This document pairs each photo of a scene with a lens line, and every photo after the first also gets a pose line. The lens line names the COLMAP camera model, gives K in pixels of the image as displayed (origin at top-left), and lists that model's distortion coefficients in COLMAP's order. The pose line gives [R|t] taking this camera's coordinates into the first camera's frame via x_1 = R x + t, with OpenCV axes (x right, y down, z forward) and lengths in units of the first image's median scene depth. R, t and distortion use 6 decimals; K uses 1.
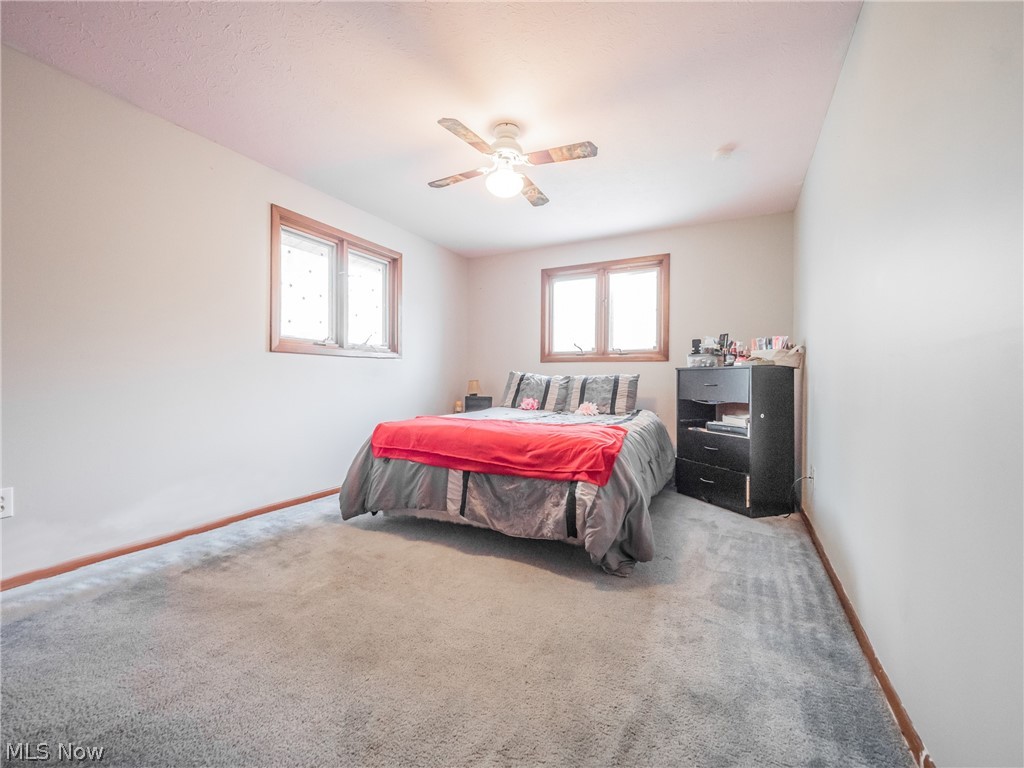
lens RADIAL K [[430.3, 0, 507.4], [0, 430.3, 383.2], [0, 0, 1]] dist [0.020104, -0.011094]
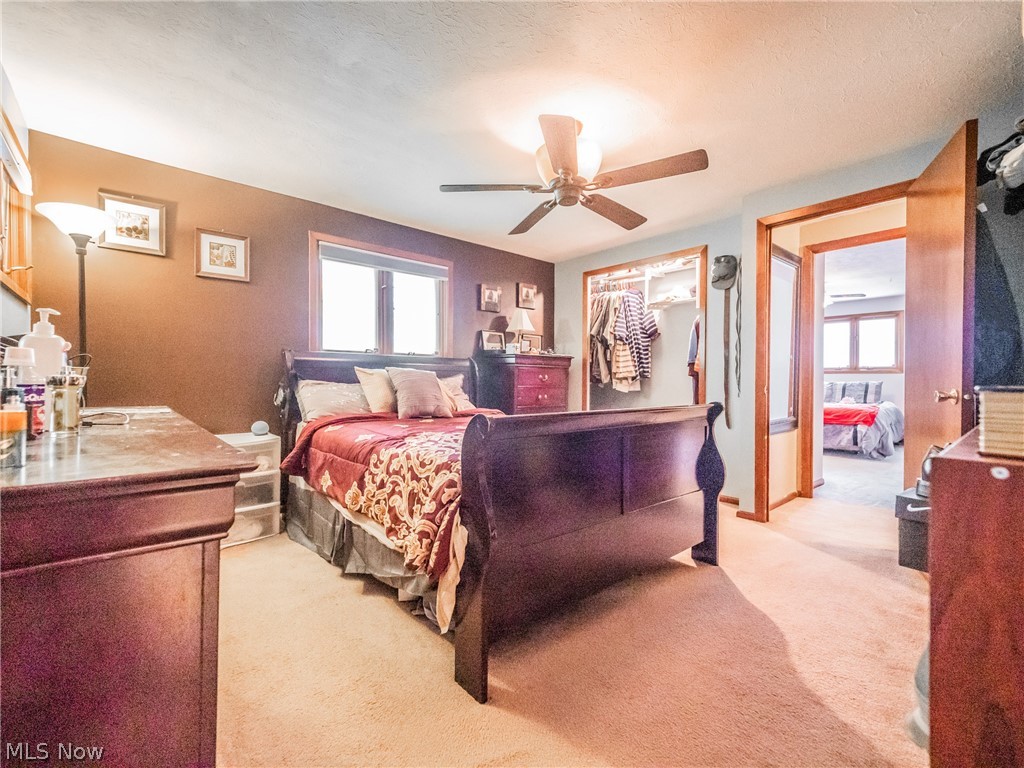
lens RADIAL K [[430.3, 0, 507.4], [0, 430.3, 383.2], [0, 0, 1]] dist [0.020104, -0.011094]
pose [[0.923007, -0.003879, -0.384764, -0.446638], [0.004732, 0.999988, 0.001269, -0.023619], [0.384754, -0.002992, 0.923014, -1.284217]]
